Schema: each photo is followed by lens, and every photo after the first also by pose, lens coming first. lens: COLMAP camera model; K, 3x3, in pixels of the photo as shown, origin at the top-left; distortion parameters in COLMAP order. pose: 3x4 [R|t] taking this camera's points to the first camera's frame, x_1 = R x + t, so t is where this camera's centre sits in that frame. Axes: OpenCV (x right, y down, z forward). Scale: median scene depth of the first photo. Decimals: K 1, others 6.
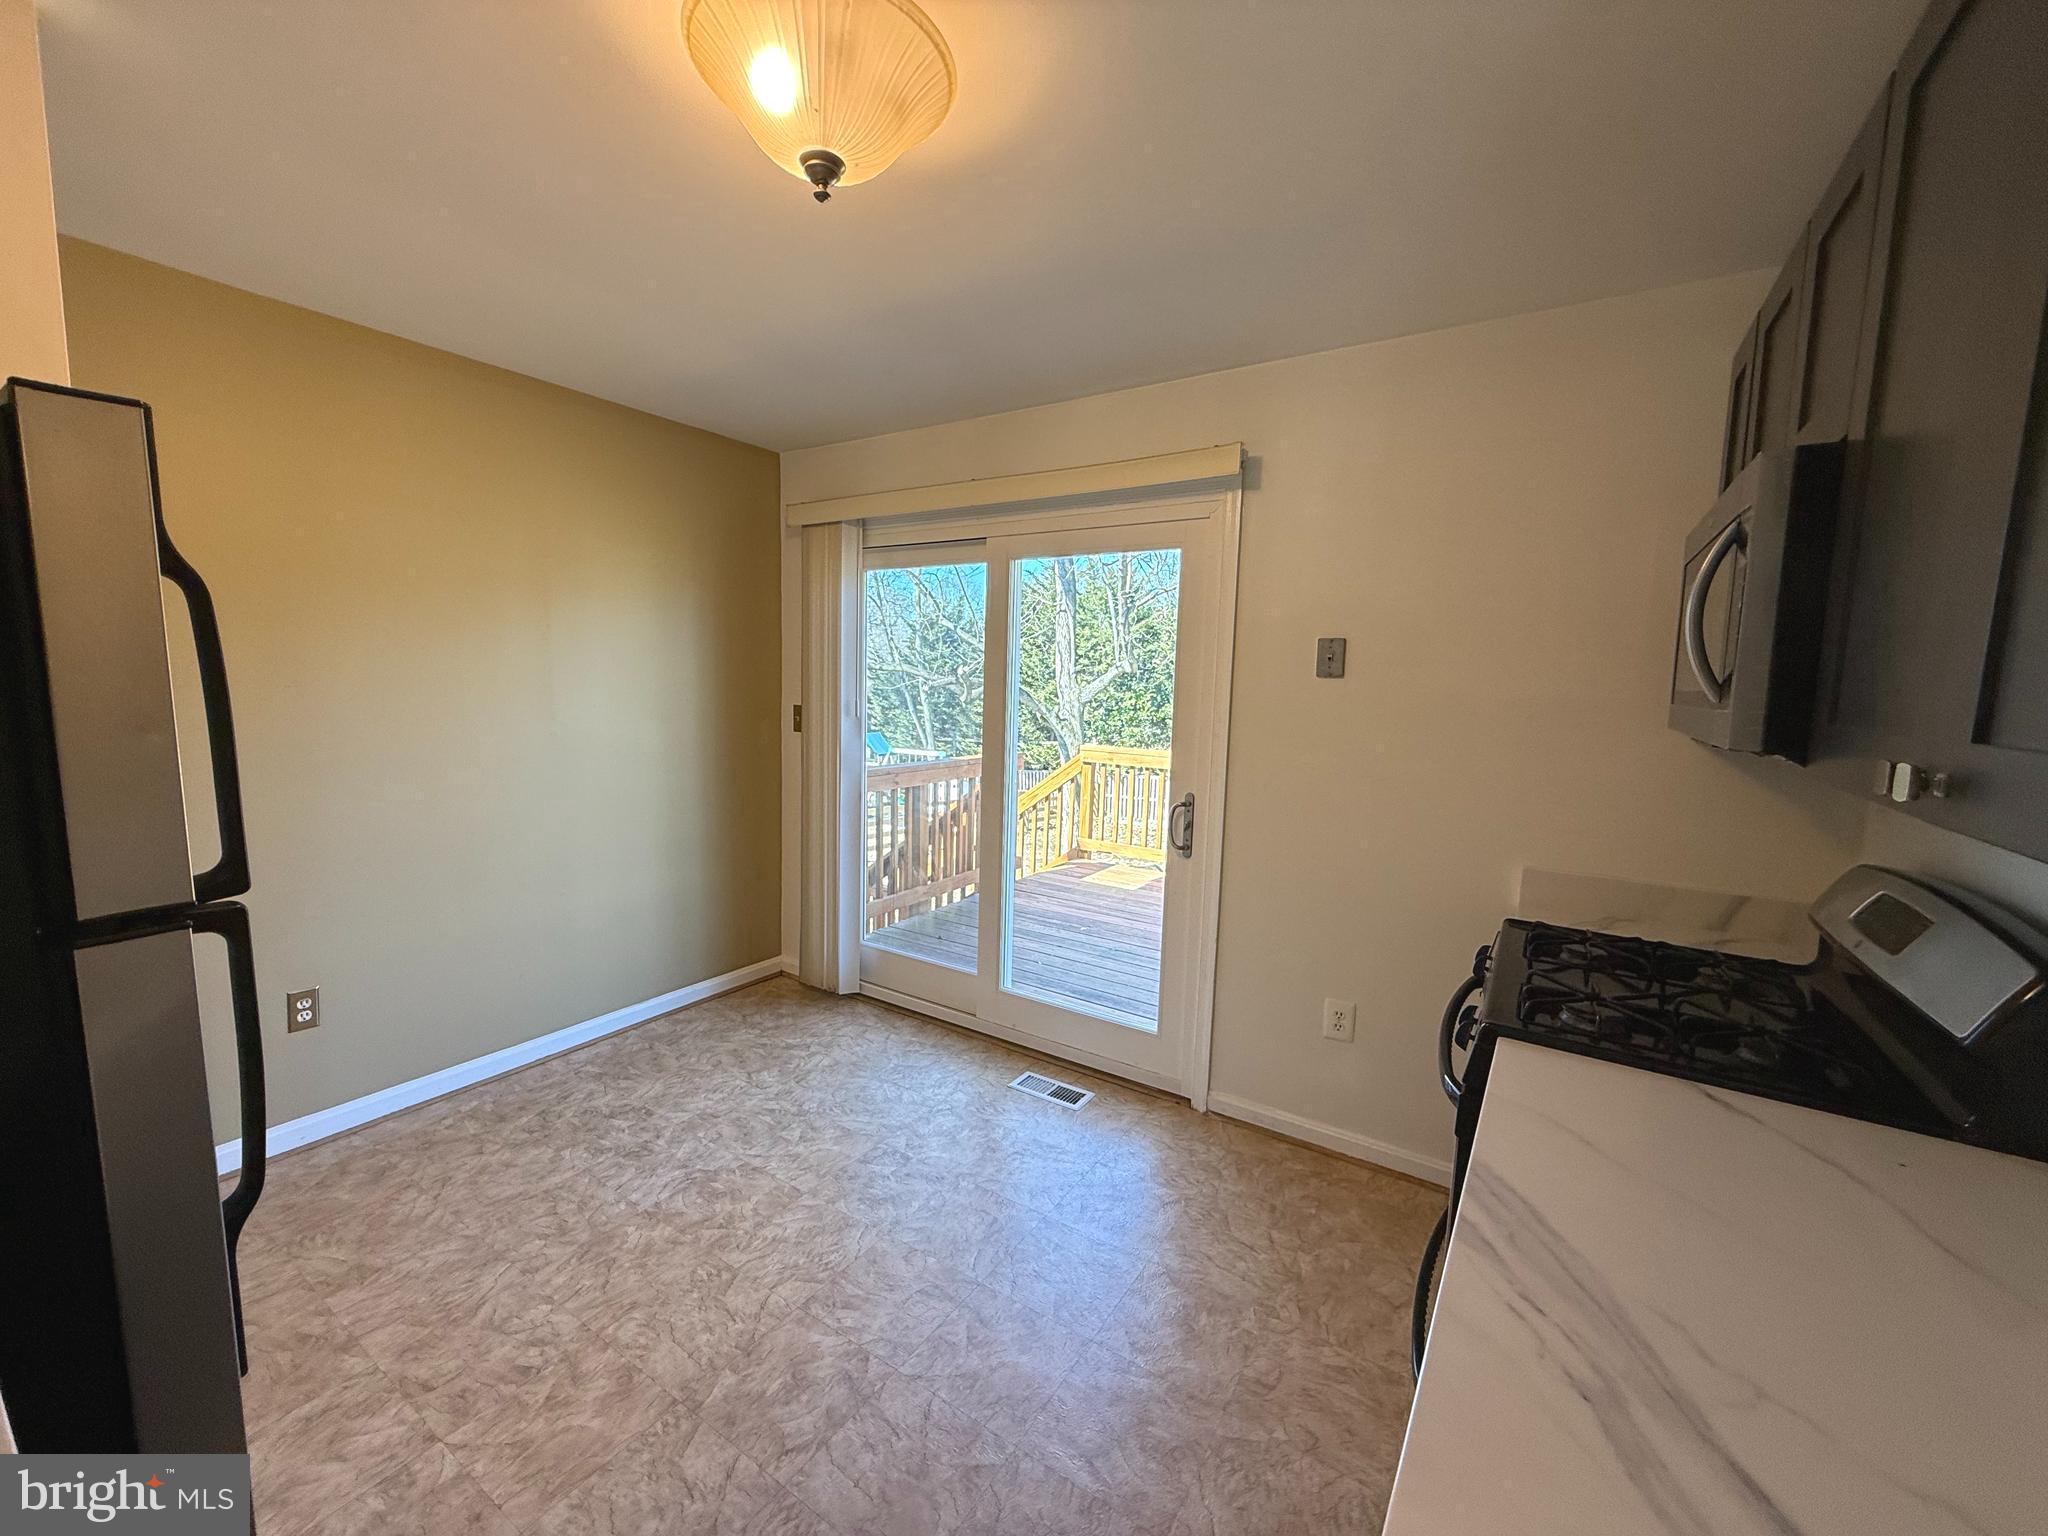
lens RADIAL K [[814.3, 0, 1021.9], [0, 814.3, 769.4], [0, 0, 1]] dist [0.003648, 0.000044]
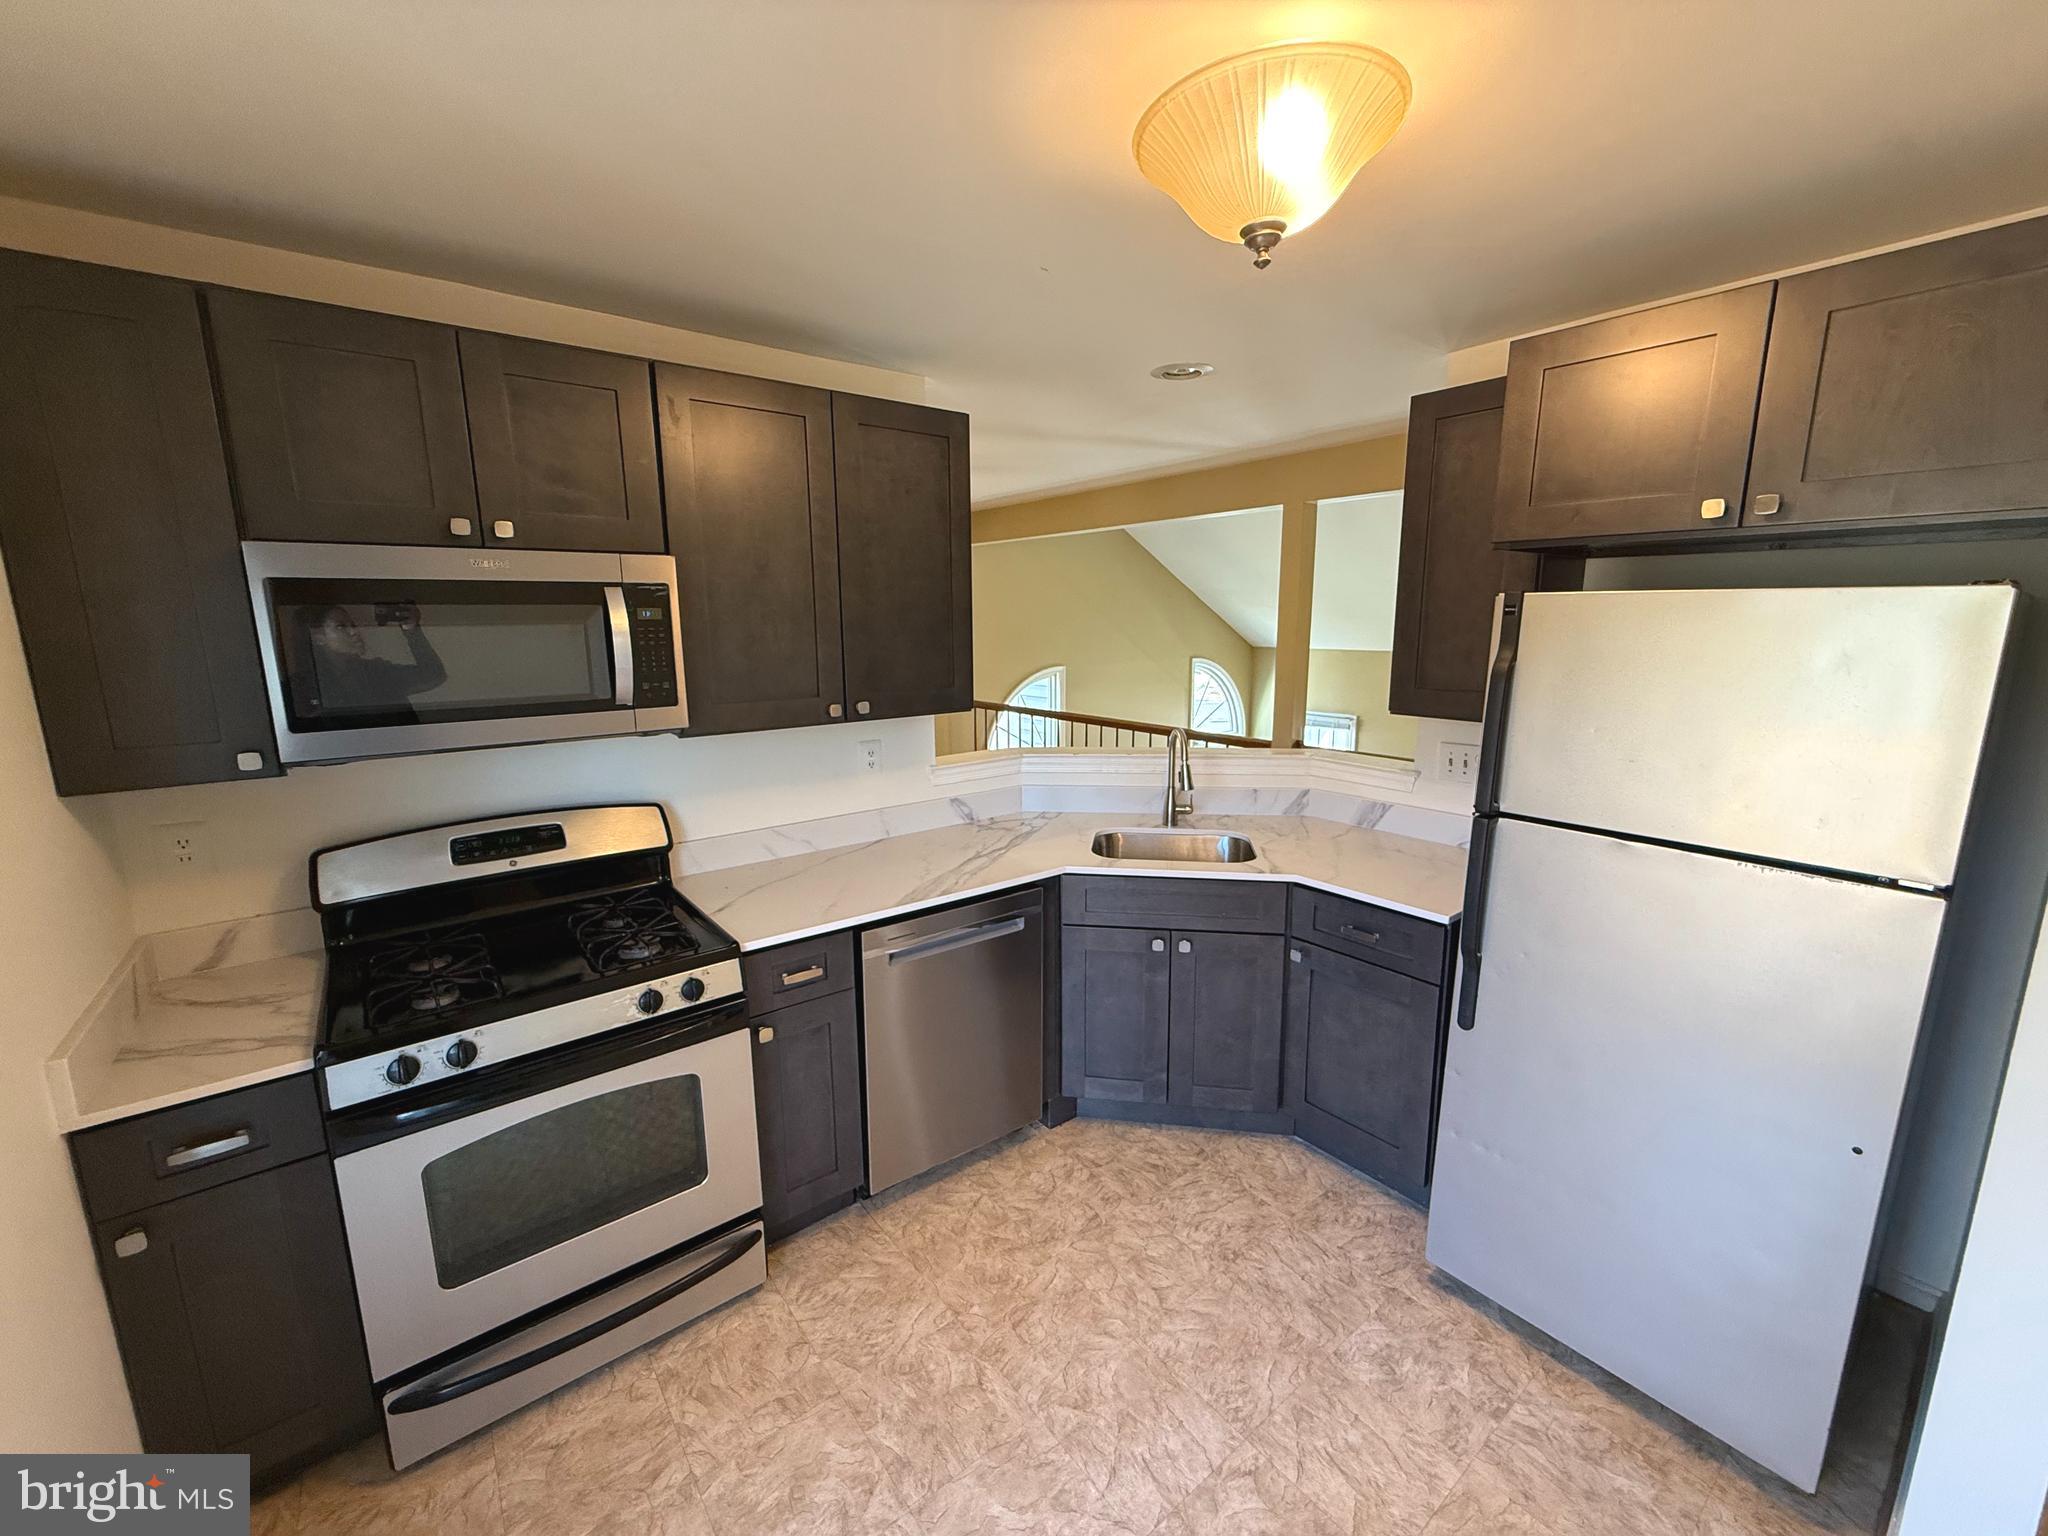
lens RADIAL K [[814.3, 0, 1021.0], [0, 814.3, 767.8], [0, 0, 1]] dist [0.003648, 0.000044]
pose [[-0.944566, -0.077183, 0.319119, -0.273008], [0.022957, 0.954069, 0.298705, -0.331713], [-0.327517, 0.289473, -0.899410, 1.759808]]
